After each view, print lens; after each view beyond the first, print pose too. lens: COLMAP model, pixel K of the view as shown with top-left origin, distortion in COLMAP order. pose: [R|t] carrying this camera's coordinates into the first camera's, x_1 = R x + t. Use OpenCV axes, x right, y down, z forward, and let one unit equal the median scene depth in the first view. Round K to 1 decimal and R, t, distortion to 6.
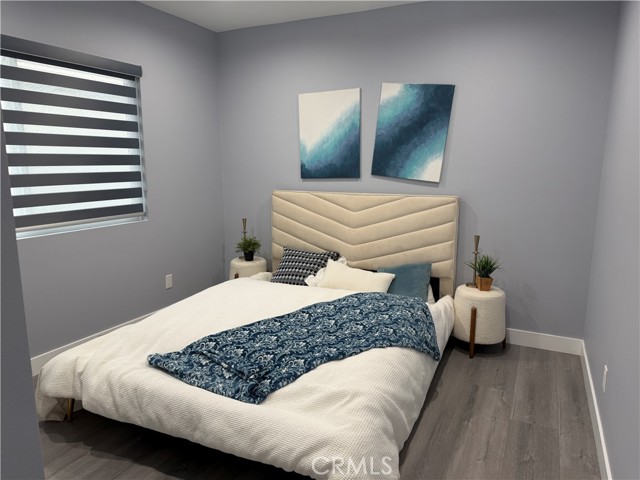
lens RADIAL K [[447.5, 0, 317.0], [0, 447.5, 239.5], [0, 0, 1]] dist [0.035000, -0.006325]
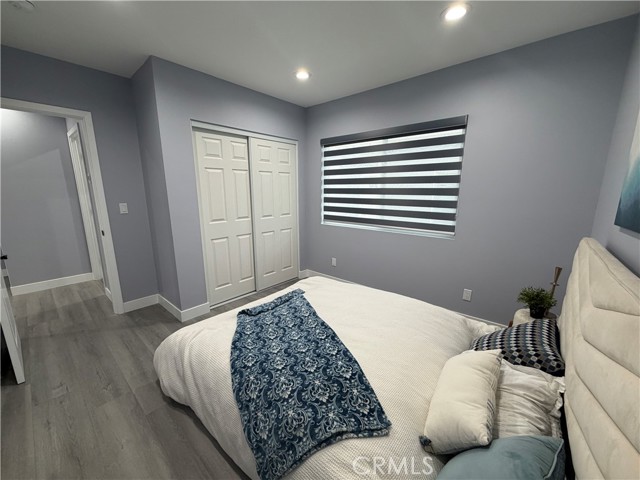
lens RADIAL K [[256.2, 0, 317.6], [0, 256.2, 240.4], [0, 0, 1]] dist [0.002203, 0.000291]
pose [[-0.233984, 0.192997, -0.952892, 0.425455], [-0.172312, 0.956351, 0.236009, -0.152223], [0.956849, 0.219417, -0.190515, 0.811488]]
